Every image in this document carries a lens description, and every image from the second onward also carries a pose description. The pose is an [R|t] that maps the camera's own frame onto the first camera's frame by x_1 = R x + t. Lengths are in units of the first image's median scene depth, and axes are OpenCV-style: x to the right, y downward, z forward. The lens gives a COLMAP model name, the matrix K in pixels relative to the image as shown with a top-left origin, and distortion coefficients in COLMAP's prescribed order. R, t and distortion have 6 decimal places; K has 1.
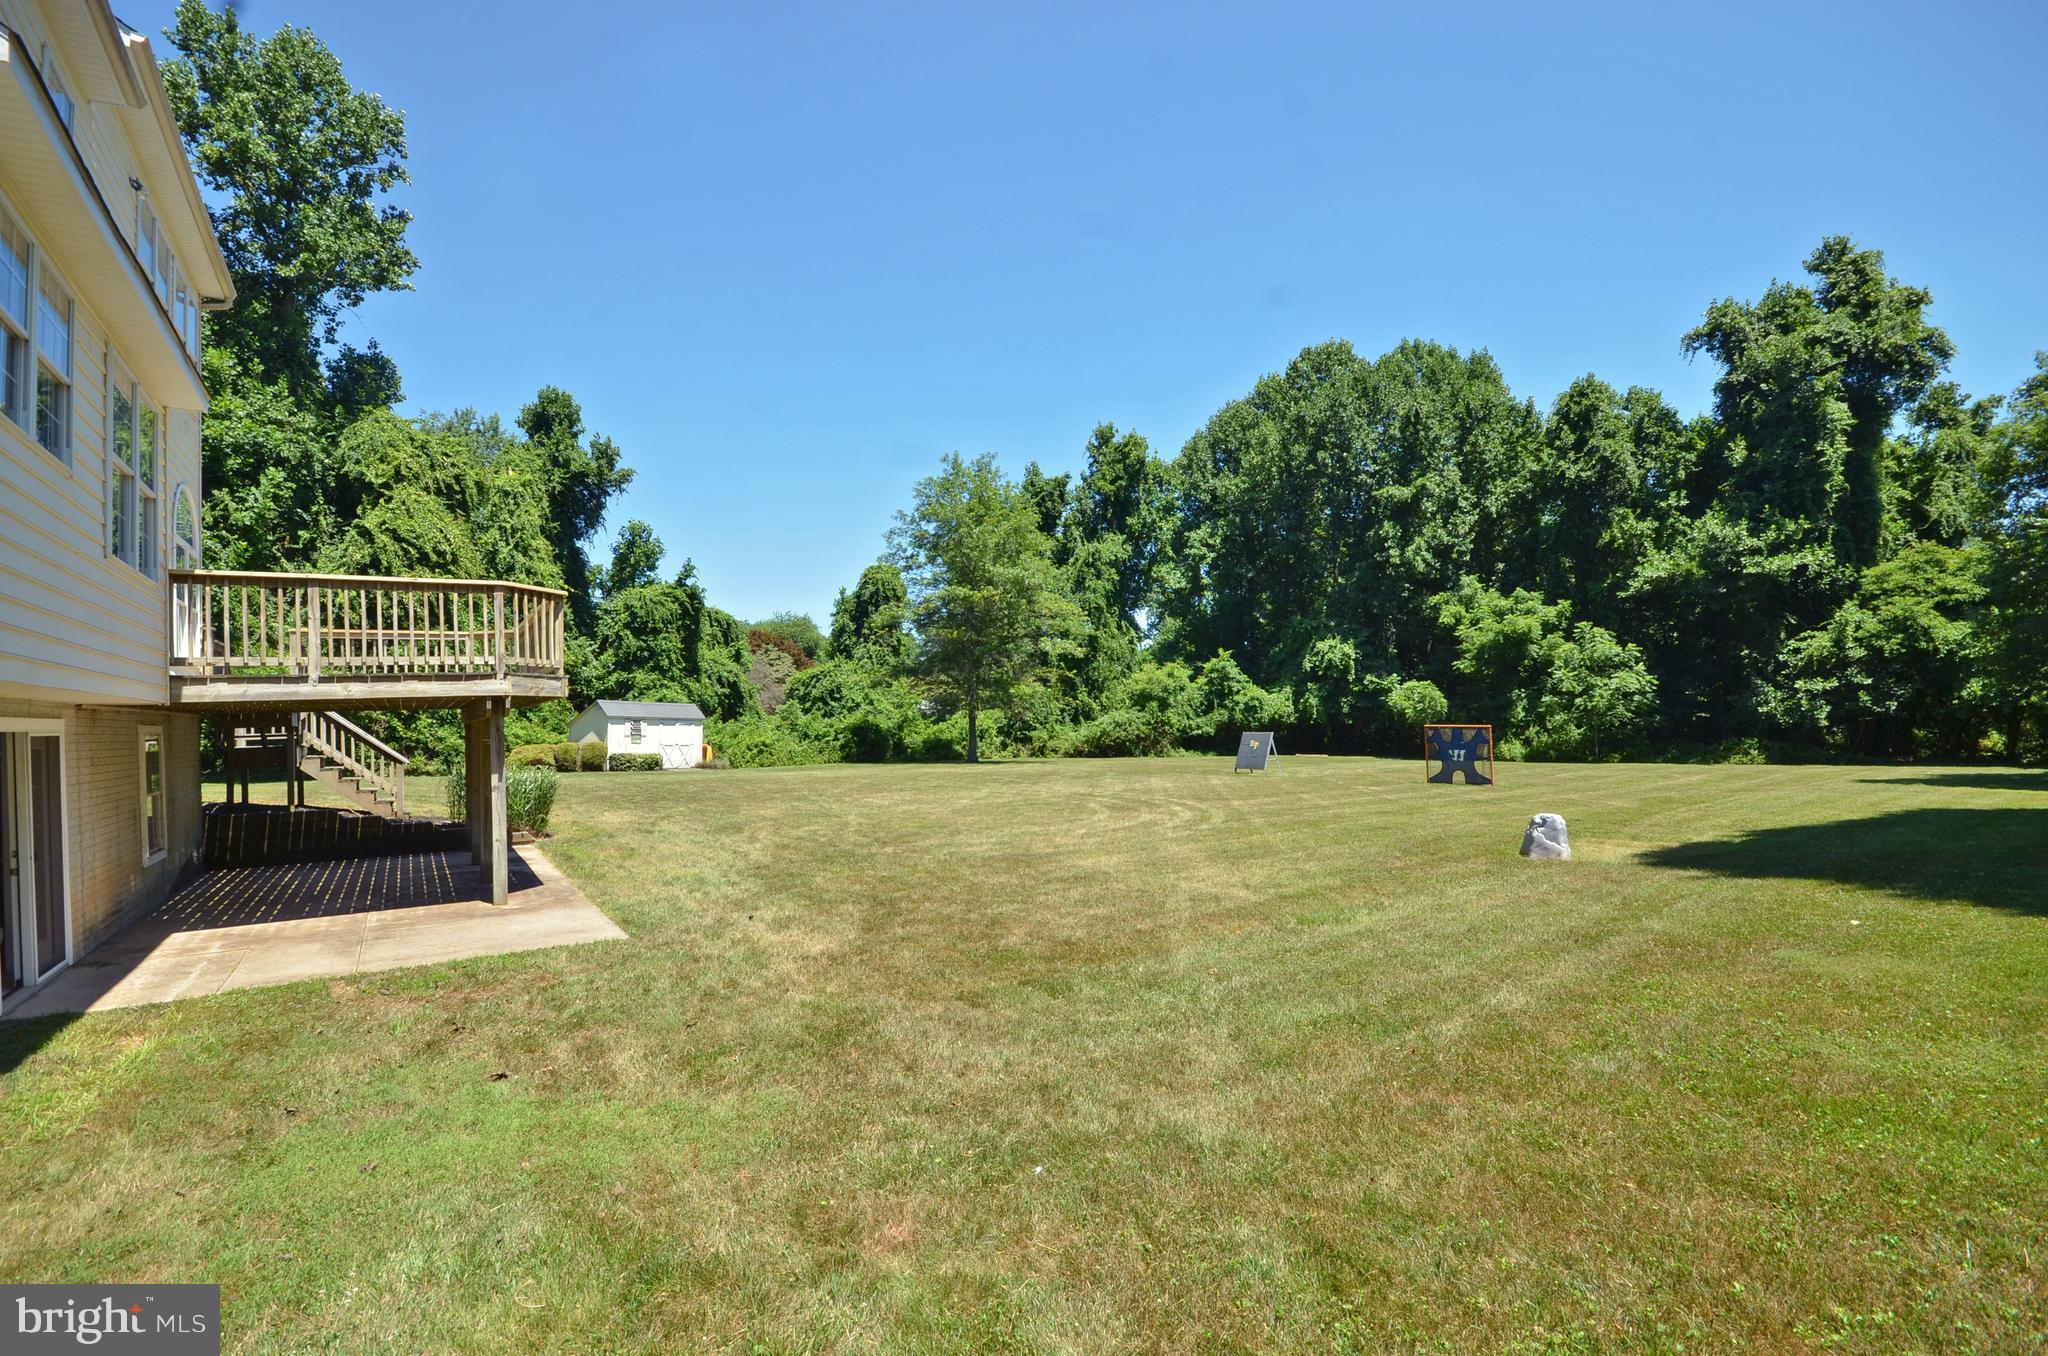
lens RADIAL K [[951.2, 0, 1021.7], [0, 951.2, 709.1], [0, 0, 1]] dist [-0.022542, -0.001307]
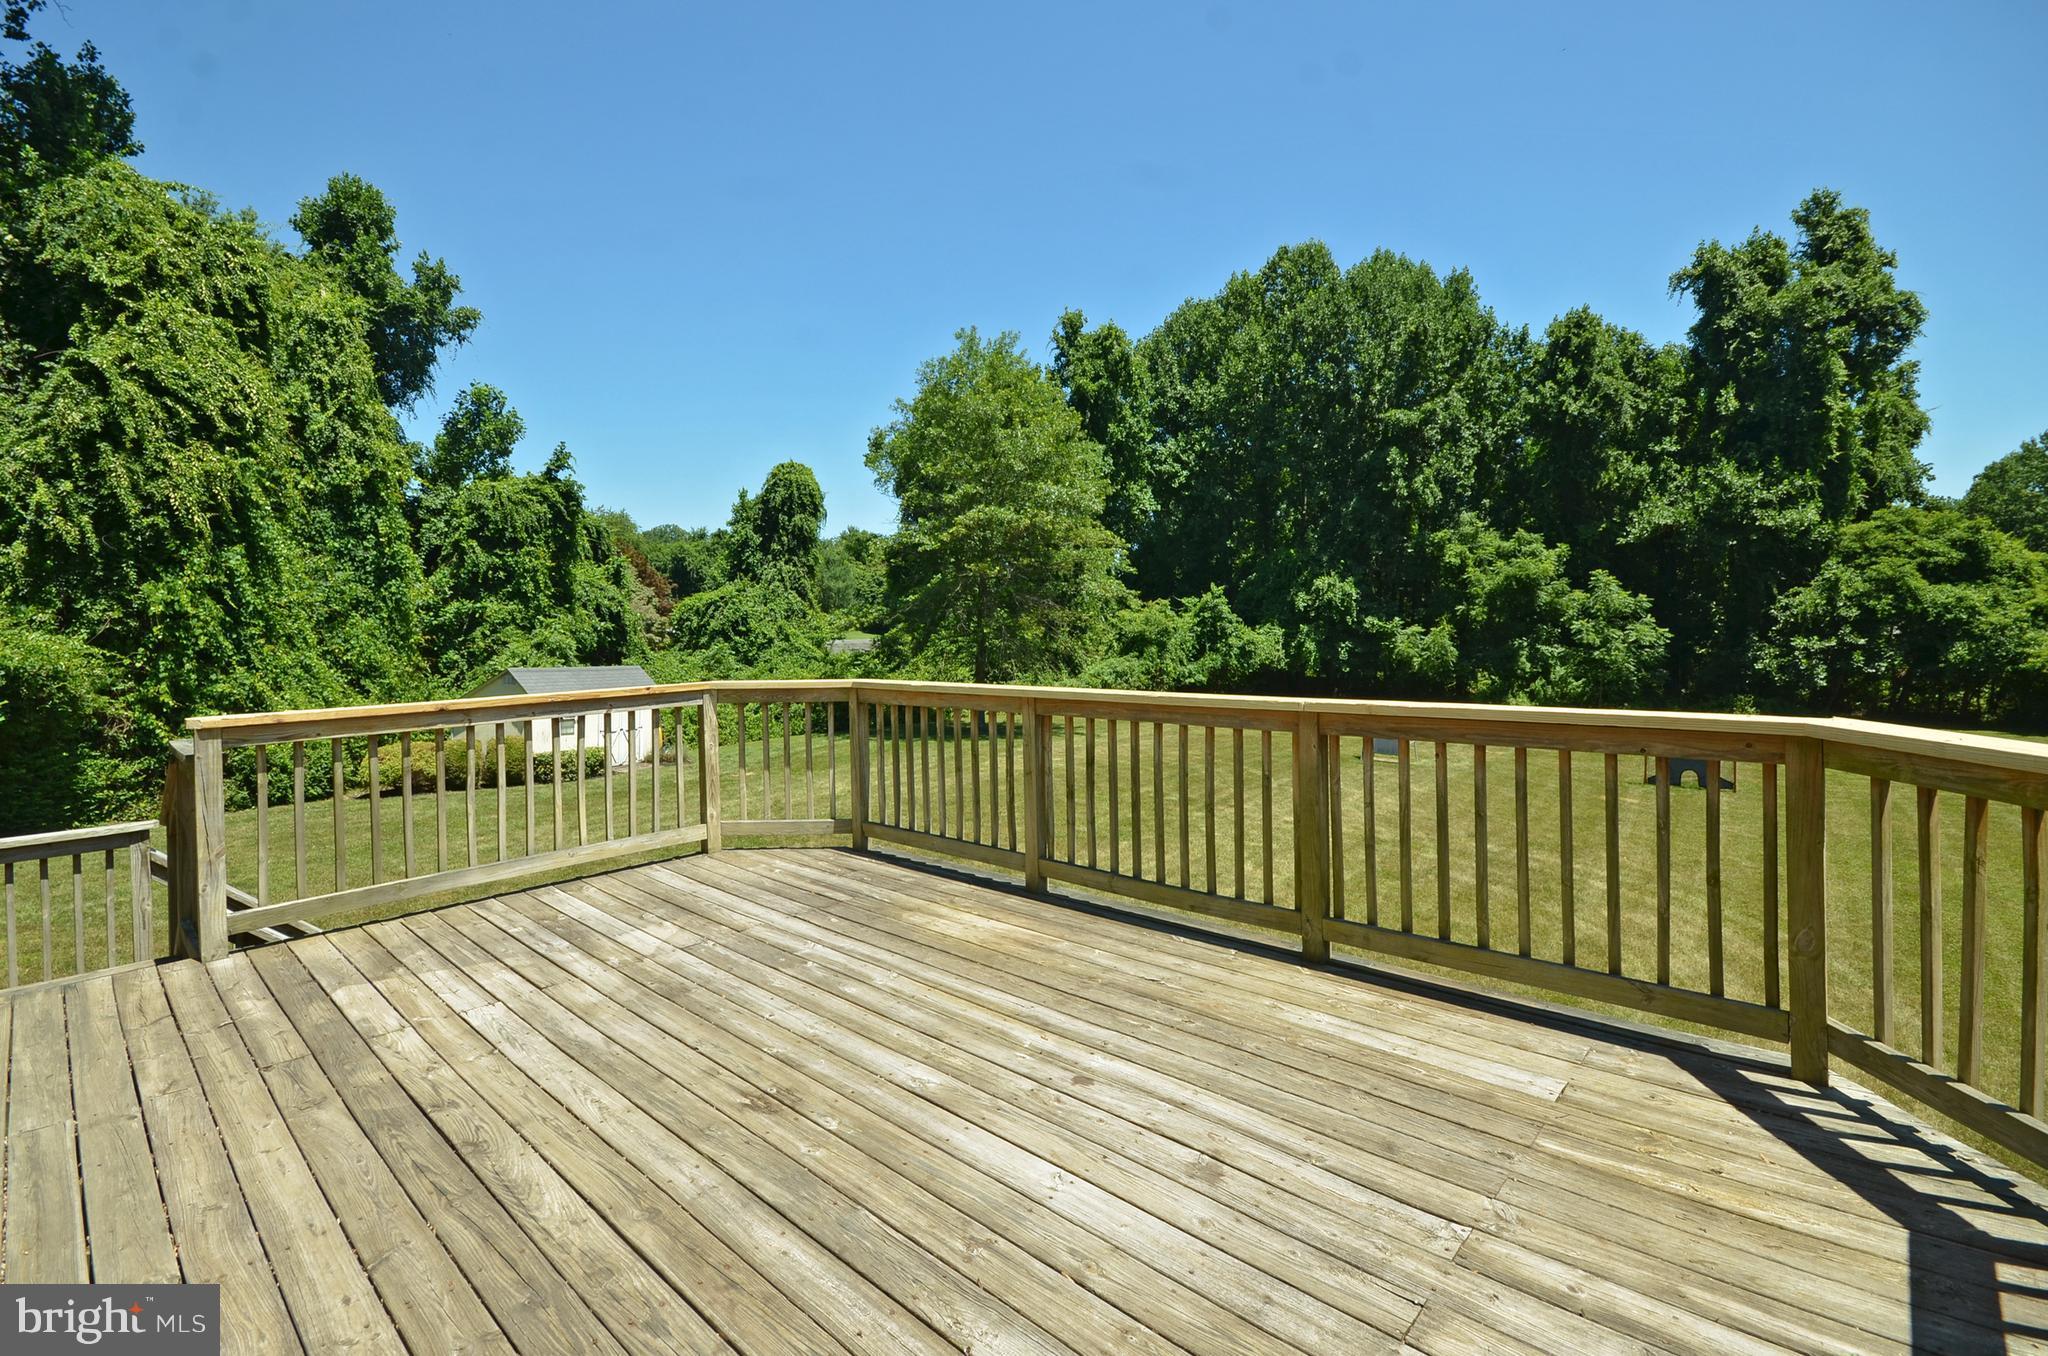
lens RADIAL K [[951.2, 0, 1009.3], [0, 951.2, 651.1], [0, 0, 1]] dist [-0.022542, -0.001307]
pose [[0.968744, 0.007788, 0.247942, -0.200984], [-0.019025, 0.998896, 0.042958, -0.038300], [-0.247333, -0.046333, 0.967822, 0.215919]]
